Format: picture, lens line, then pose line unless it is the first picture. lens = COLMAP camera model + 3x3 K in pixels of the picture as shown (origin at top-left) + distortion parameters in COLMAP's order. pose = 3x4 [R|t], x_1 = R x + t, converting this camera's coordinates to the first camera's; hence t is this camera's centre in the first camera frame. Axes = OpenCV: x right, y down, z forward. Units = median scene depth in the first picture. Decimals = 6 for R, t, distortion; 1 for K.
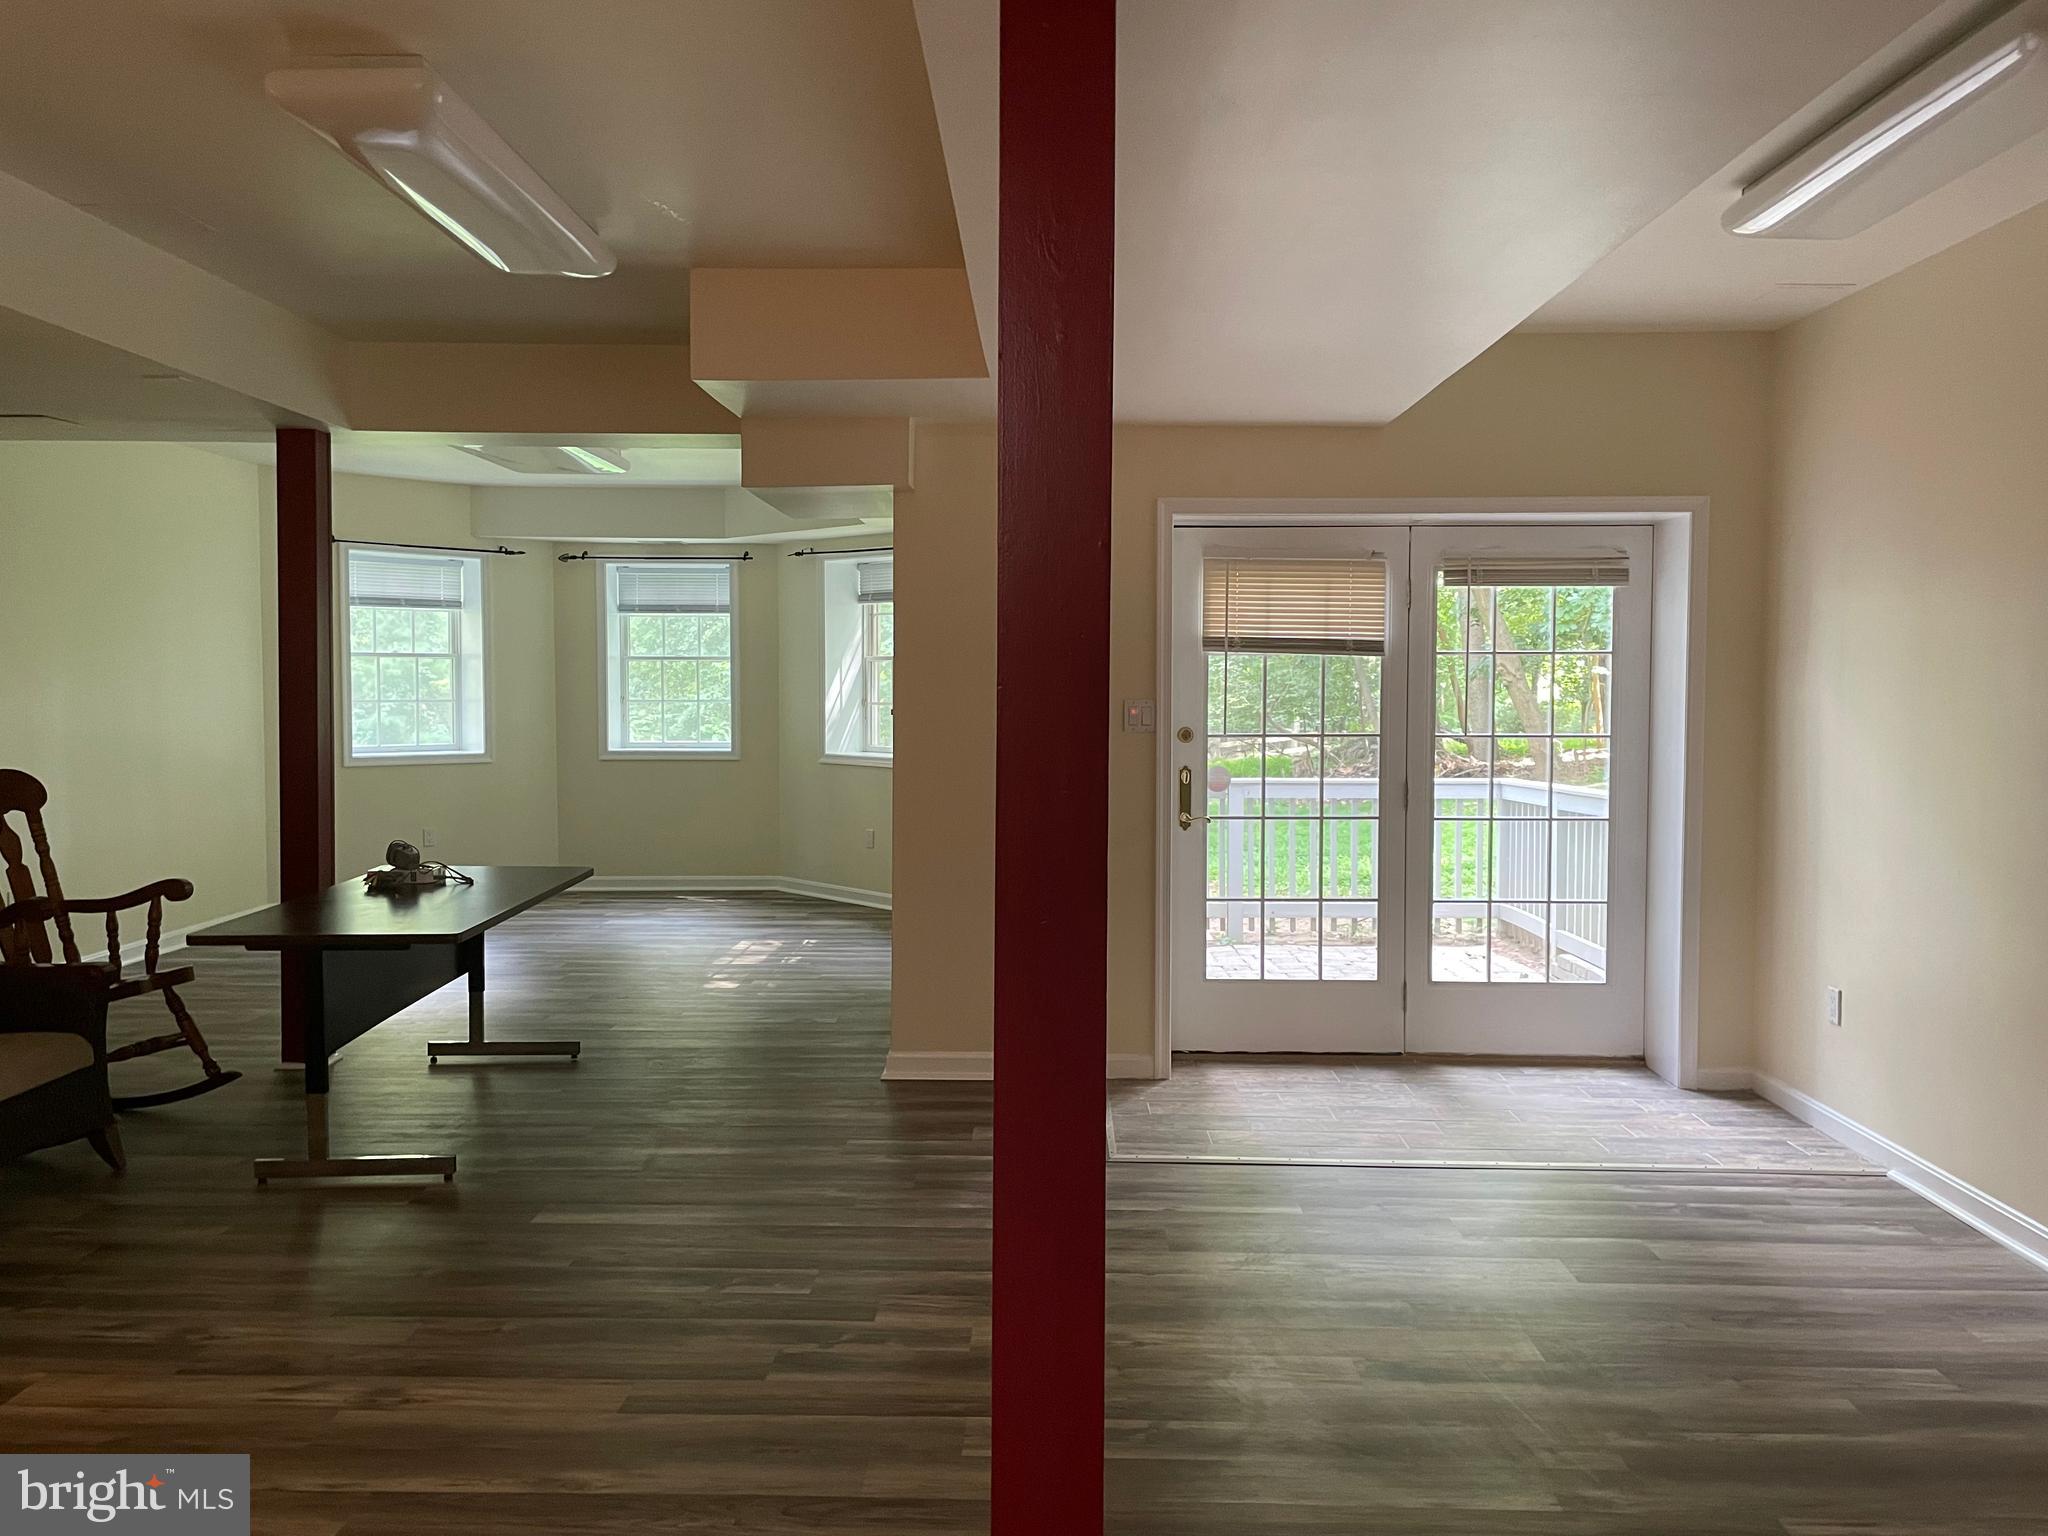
lens RADIAL K [[1553.0, 0, 1048.9], [0, 1553.0, 758.9], [0, 0, 1]] dist [0.077347, -0.004590]
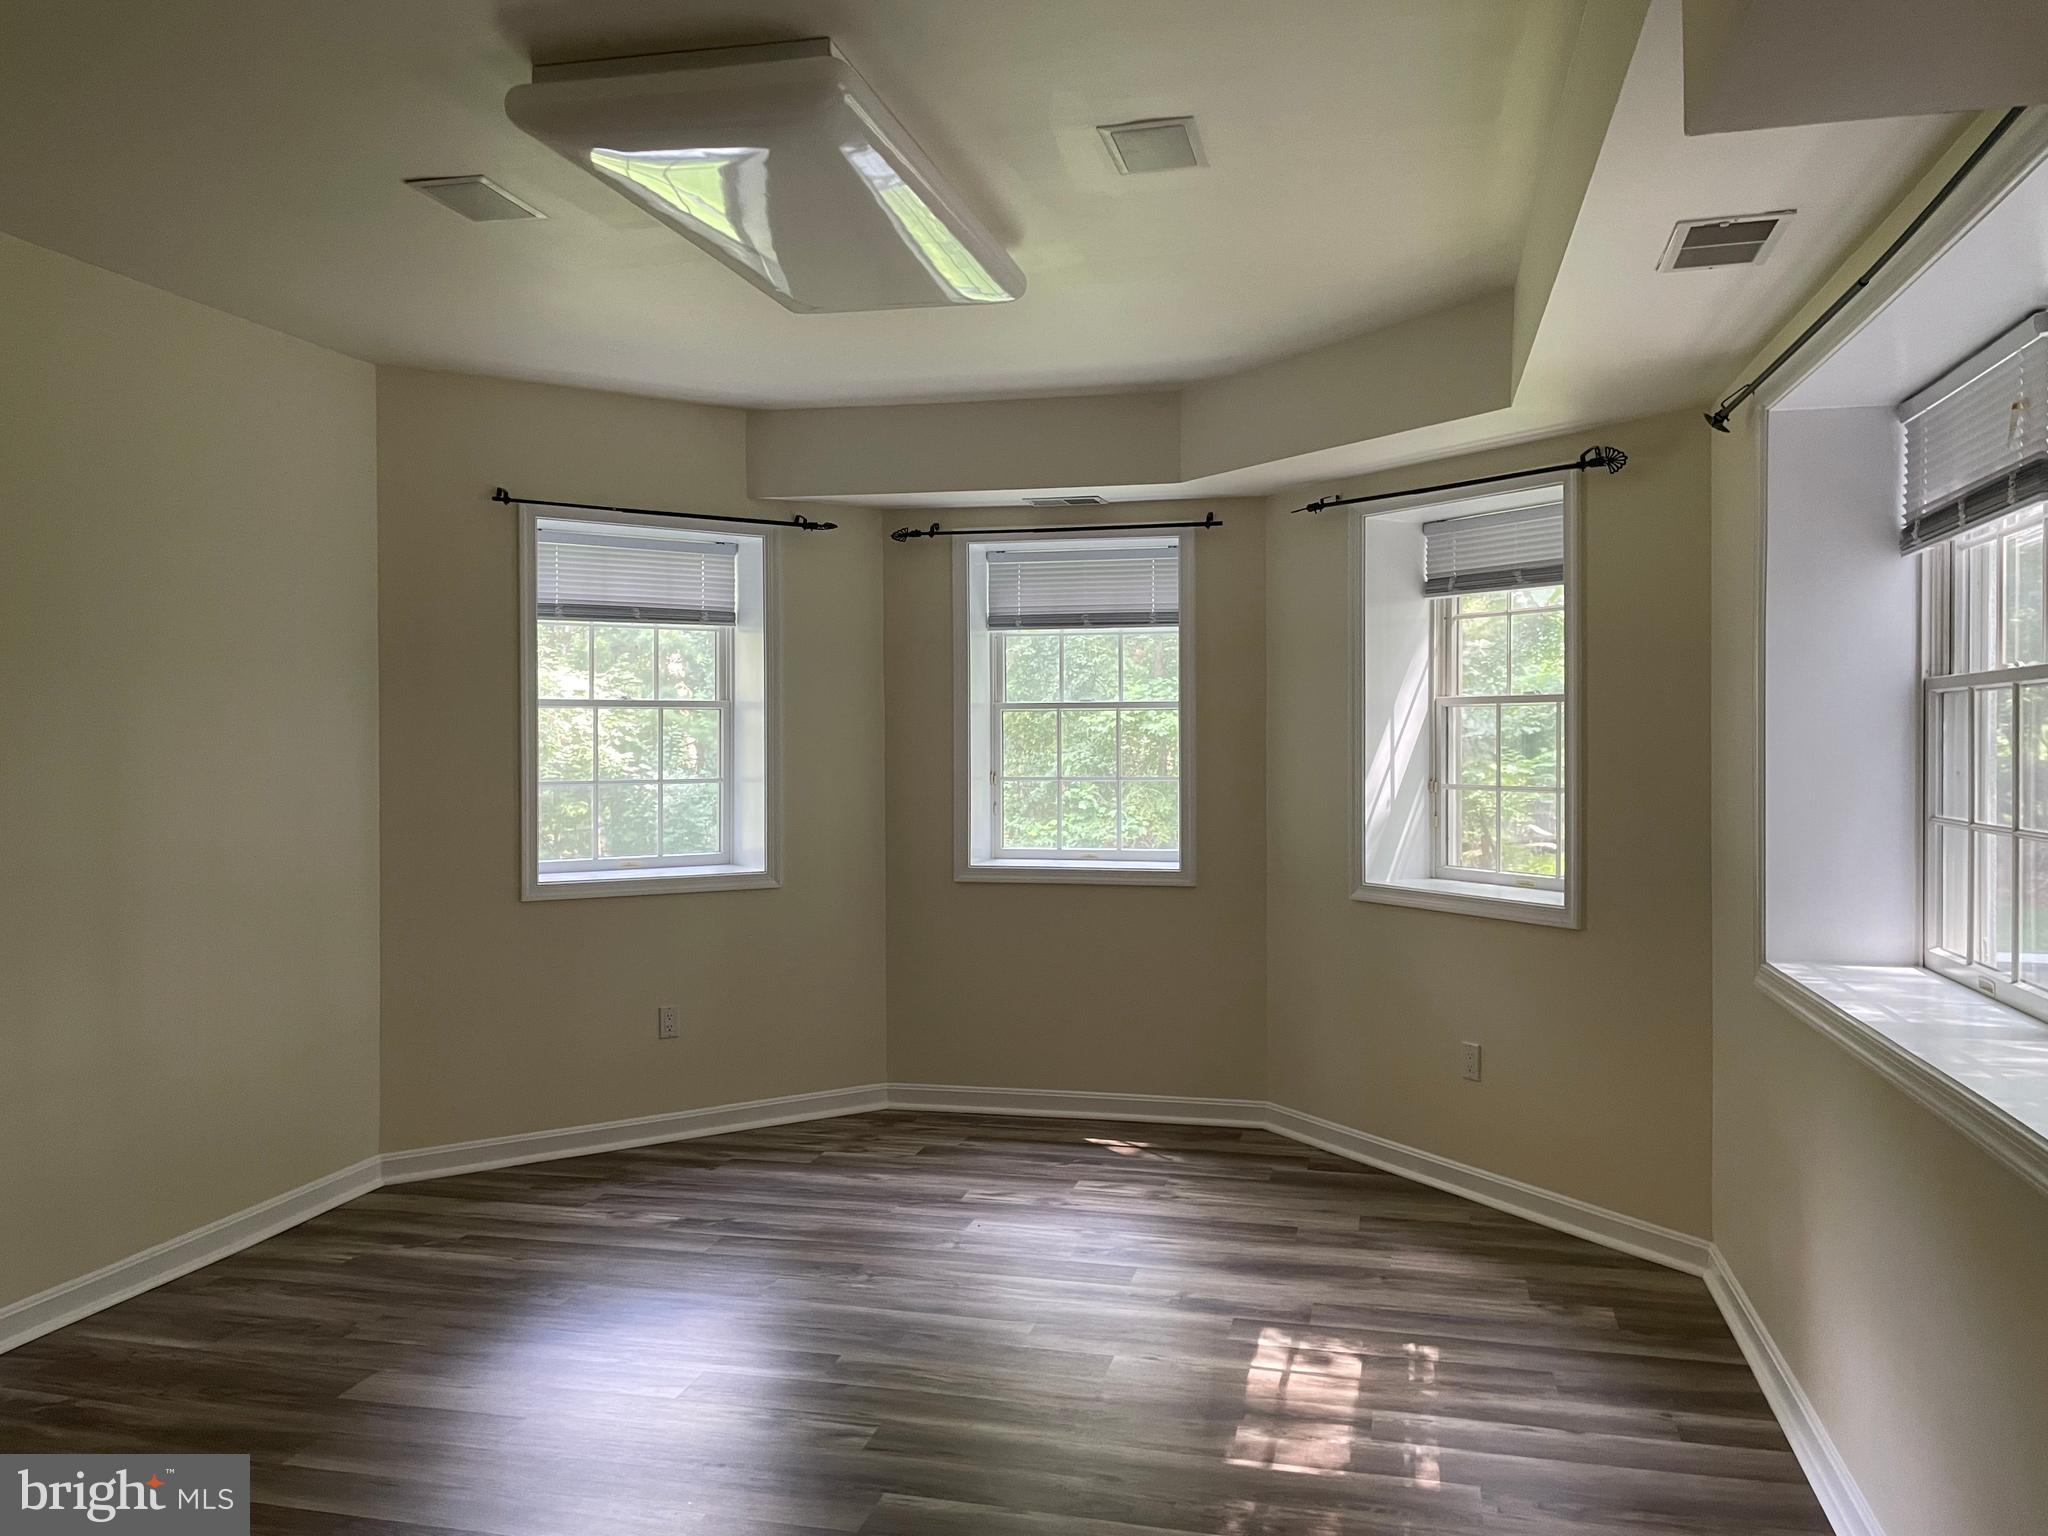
lens RADIAL K [[1553.0, 0, 1032.8], [0, 1553.0, 762.7], [0, 0, 1]] dist [0.077347, -0.004590]
pose [[0.973313, -0.000520, -0.229481, -0.130260], [-0.006945, 0.999473, -0.031721, -0.026158], [0.229376, 0.032468, 0.972796, 0.455650]]
